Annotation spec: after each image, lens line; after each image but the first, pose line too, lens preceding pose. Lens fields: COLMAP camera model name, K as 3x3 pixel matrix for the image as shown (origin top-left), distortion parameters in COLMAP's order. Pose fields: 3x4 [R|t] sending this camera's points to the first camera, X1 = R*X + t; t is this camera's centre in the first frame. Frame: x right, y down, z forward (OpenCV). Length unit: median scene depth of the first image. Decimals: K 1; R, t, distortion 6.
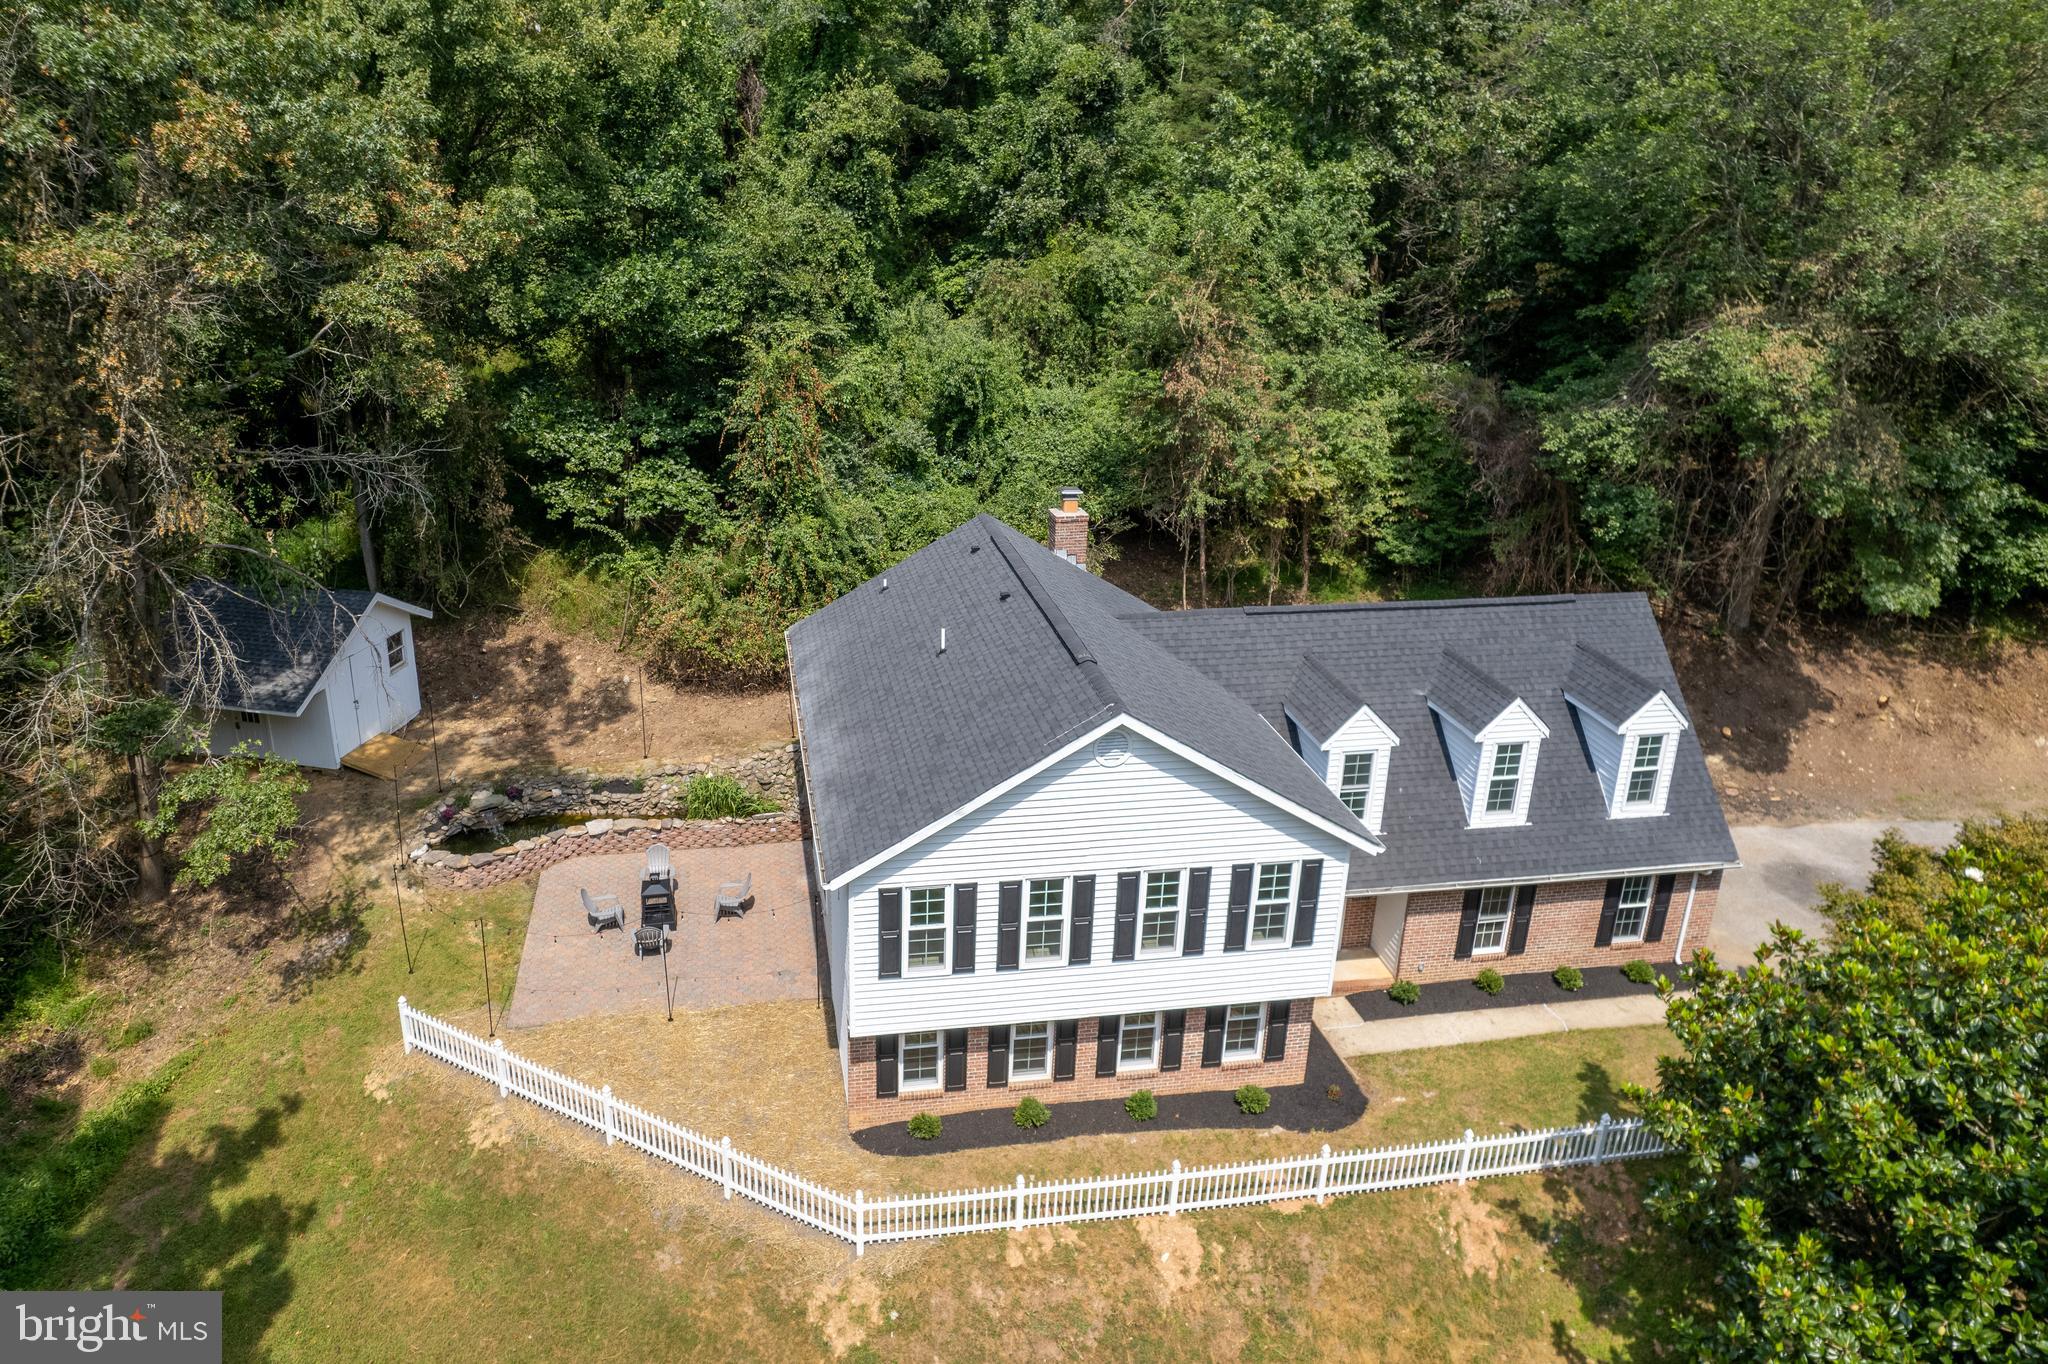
lens RADIAL K [[1375.8, 0, 934.0], [0, 1375.8, 566.6], [0, 0, 1]] dist [-0.057659, 0.032800]
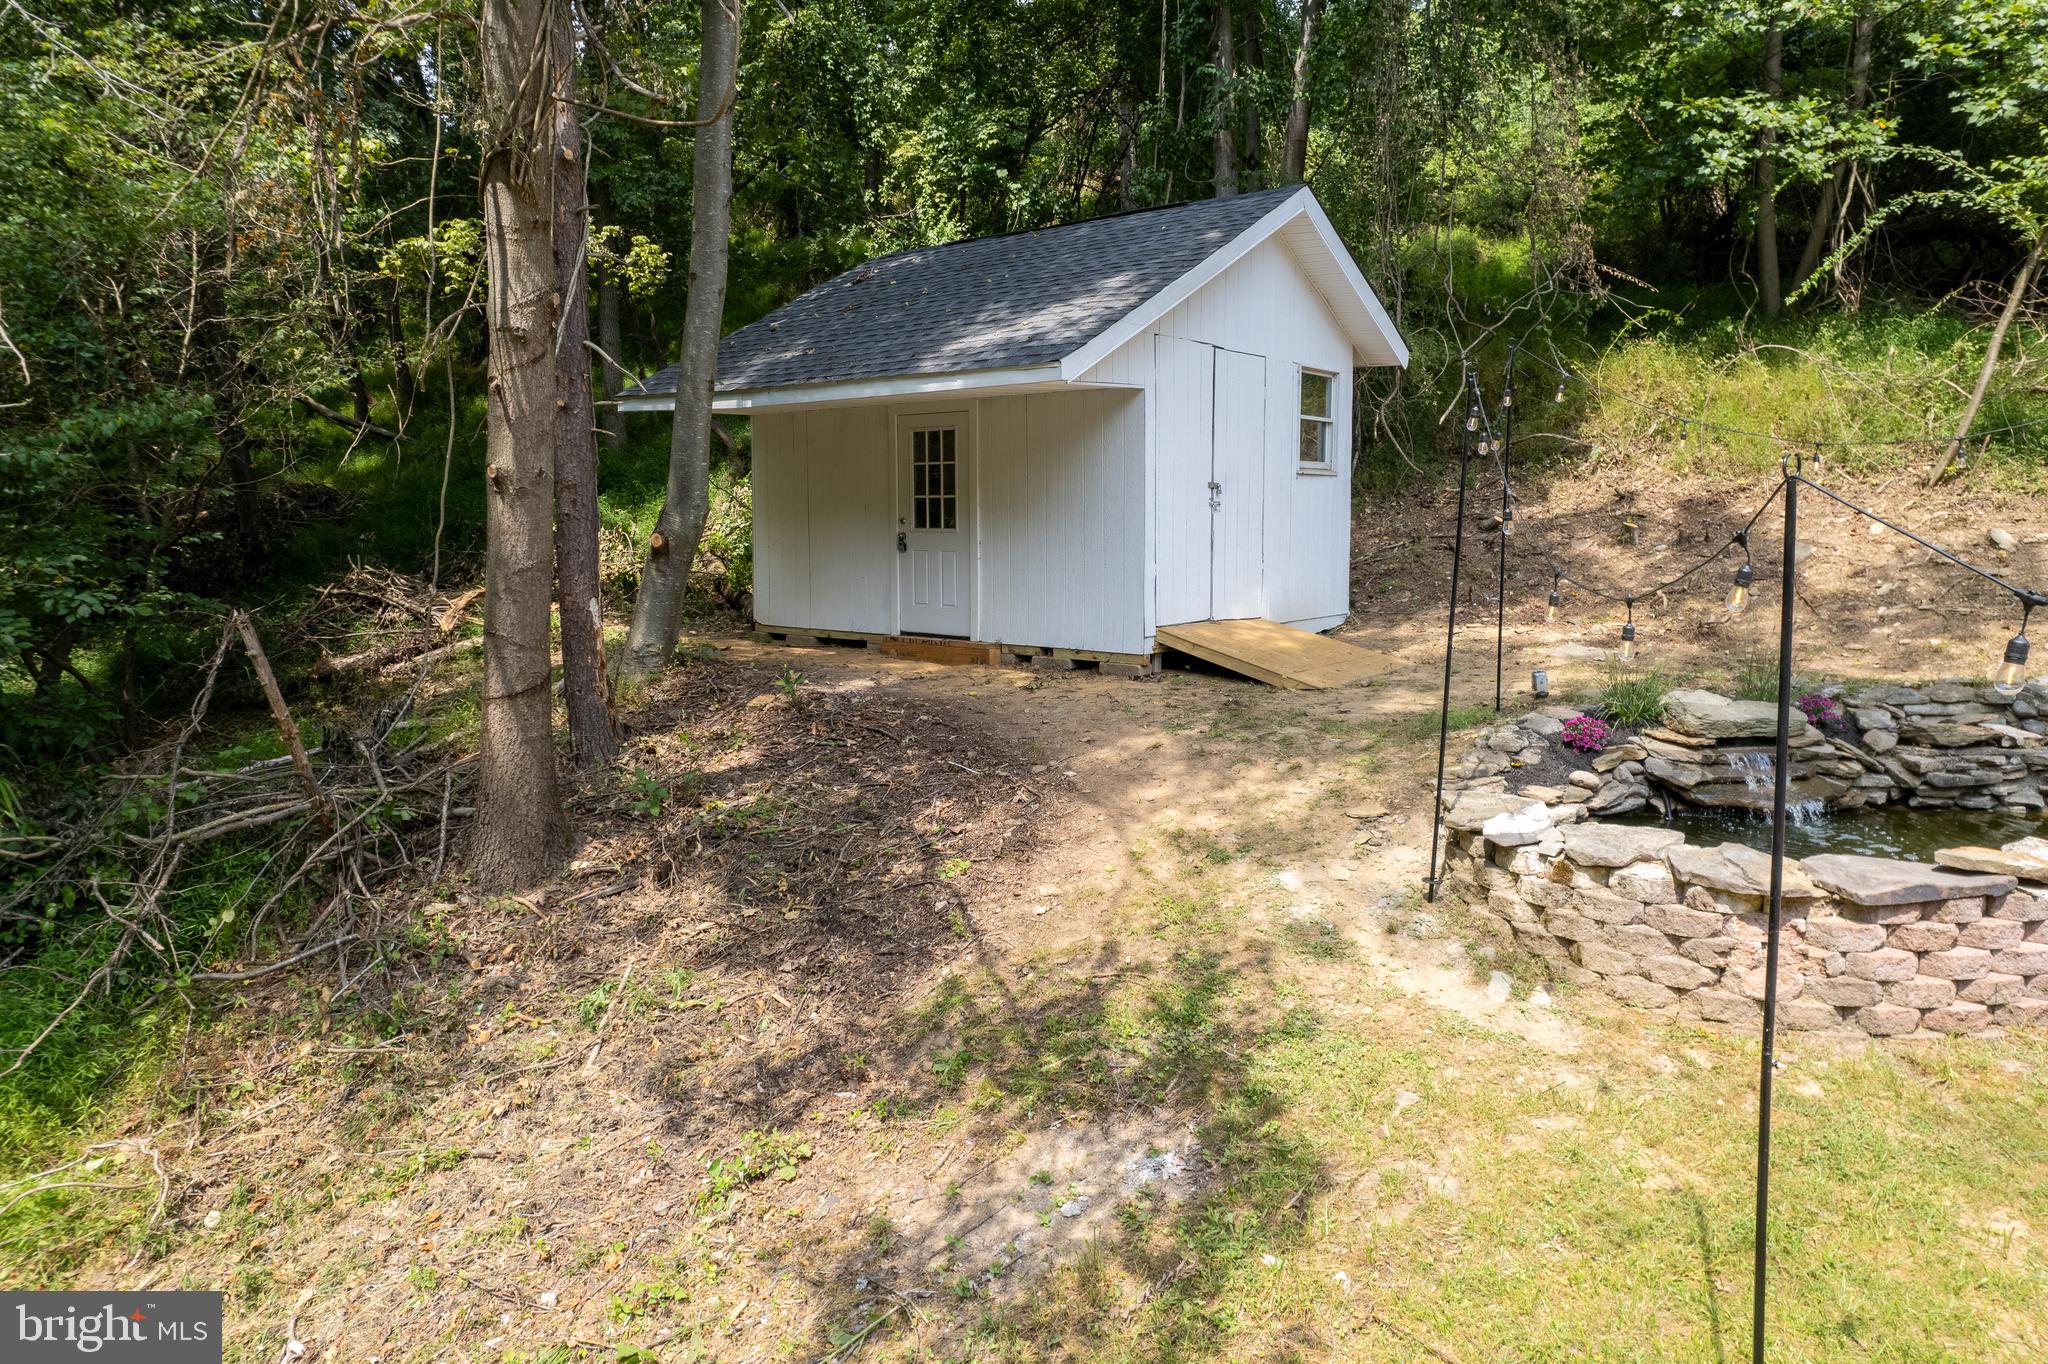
lens RADIAL K [[1336.3, 0, 1034.6], [0, 1336.3, 608.3], [0, 0, 1]] dist [-0.056044, 0.025492]
pose [[0.895001, 0.024347, -0.445399, -0.373084], [-0.121926, 0.973837, -0.191769, 0.237158], [0.429077, 0.225939, 0.874554, 0.818423]]
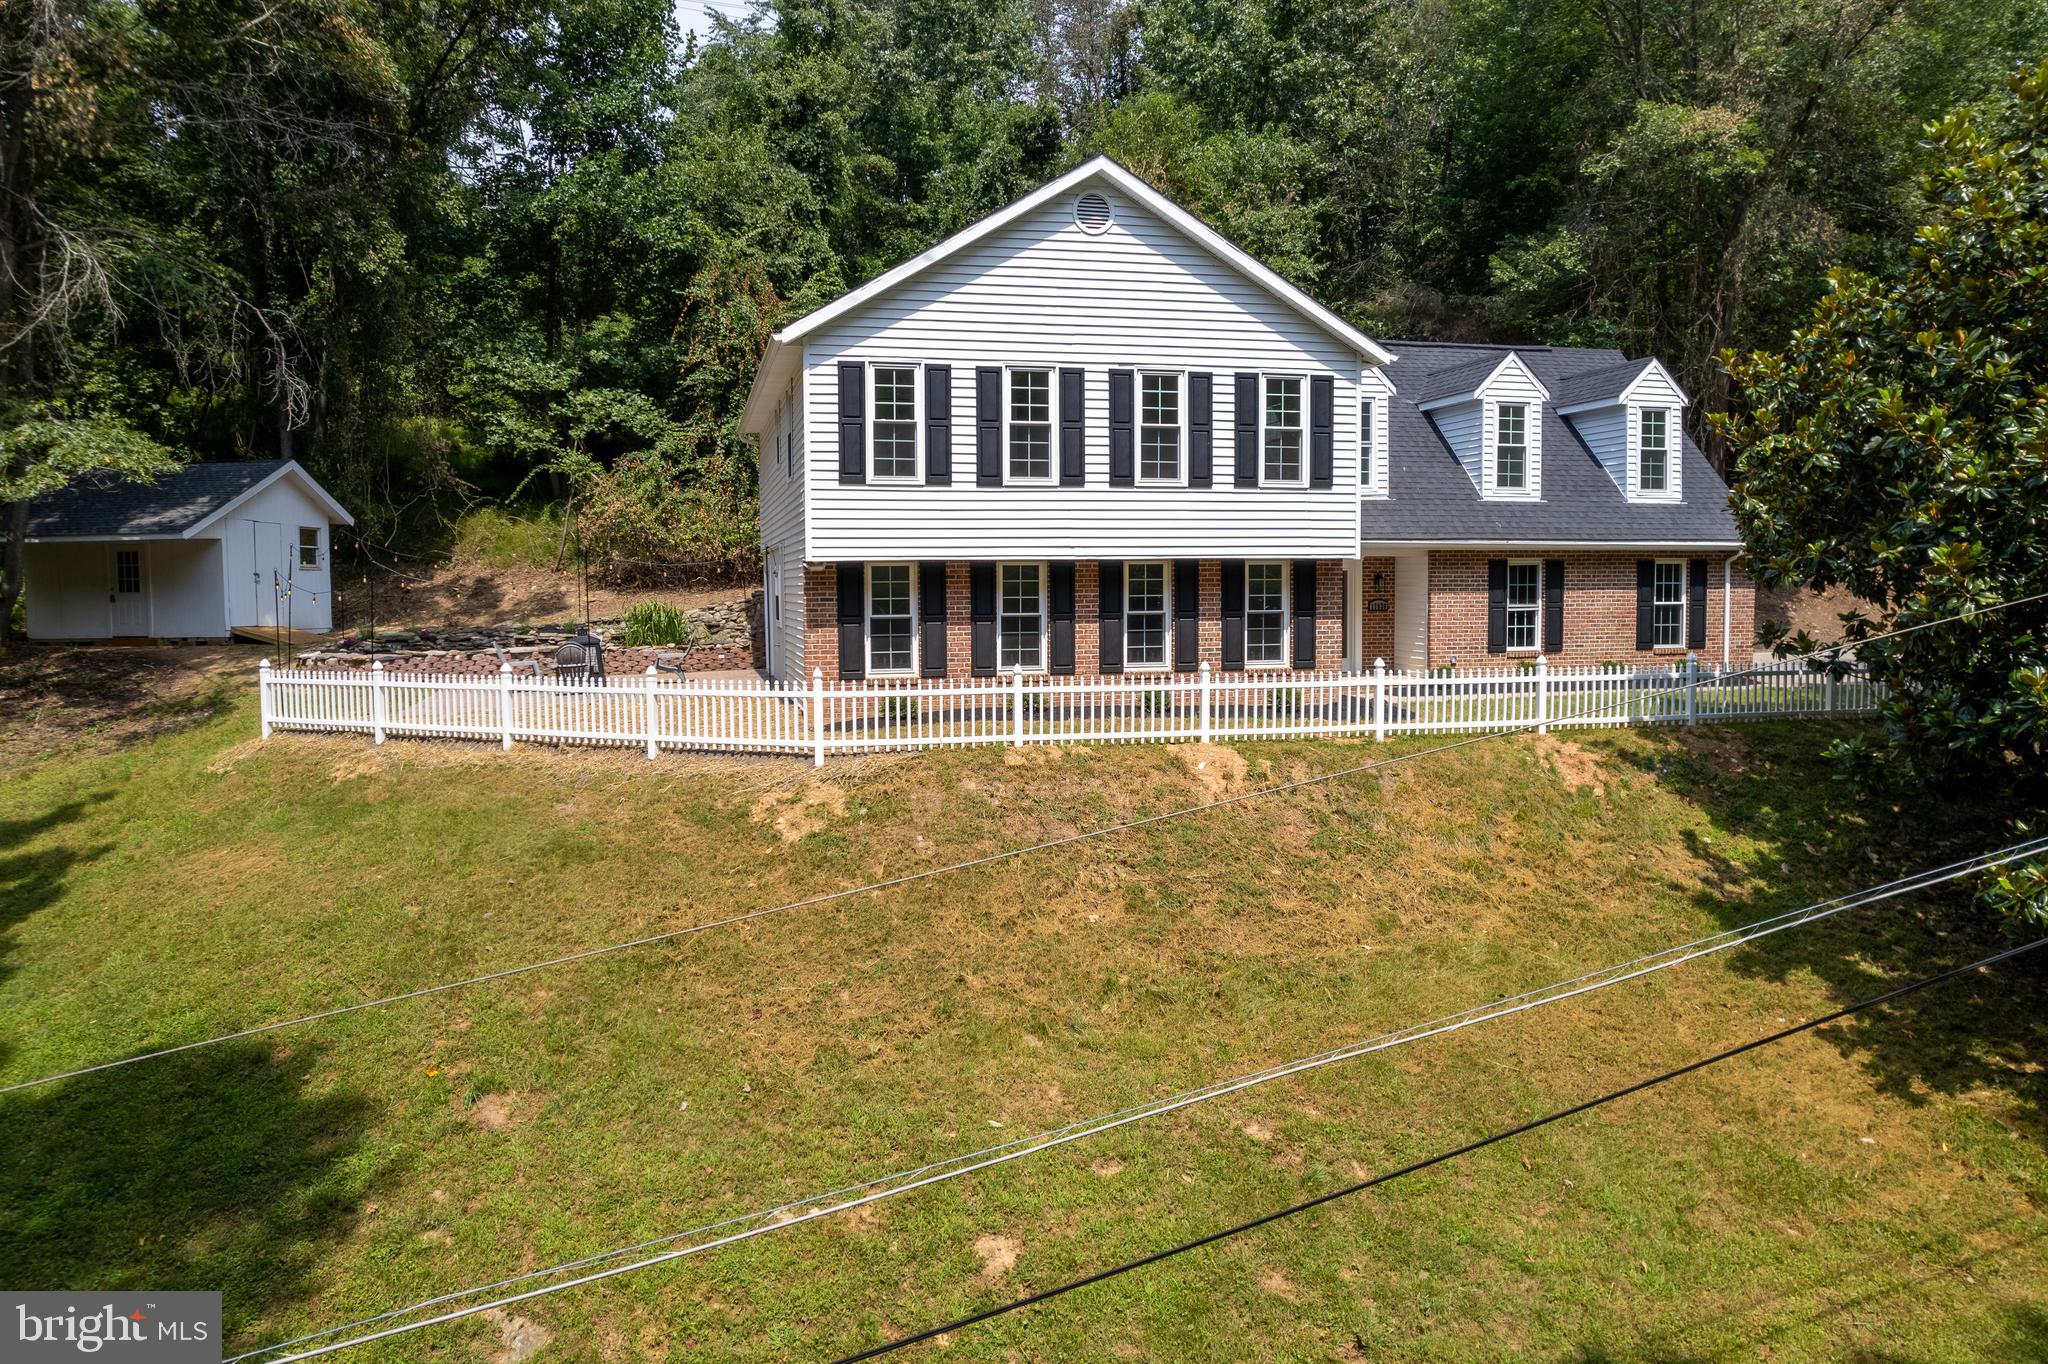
lens RADIAL K [[1336.3, 0, 989.4], [0, 1336.3, 629.4], [0, 0, 1]] dist [-0.056044, 0.025492]
pose [[0.996838, -0.024979, 0.075430, -0.008943], [0.044261, 0.962945, -0.266042, 0.459327], [-0.065990, 0.268539, 0.961006, 0.167664]]
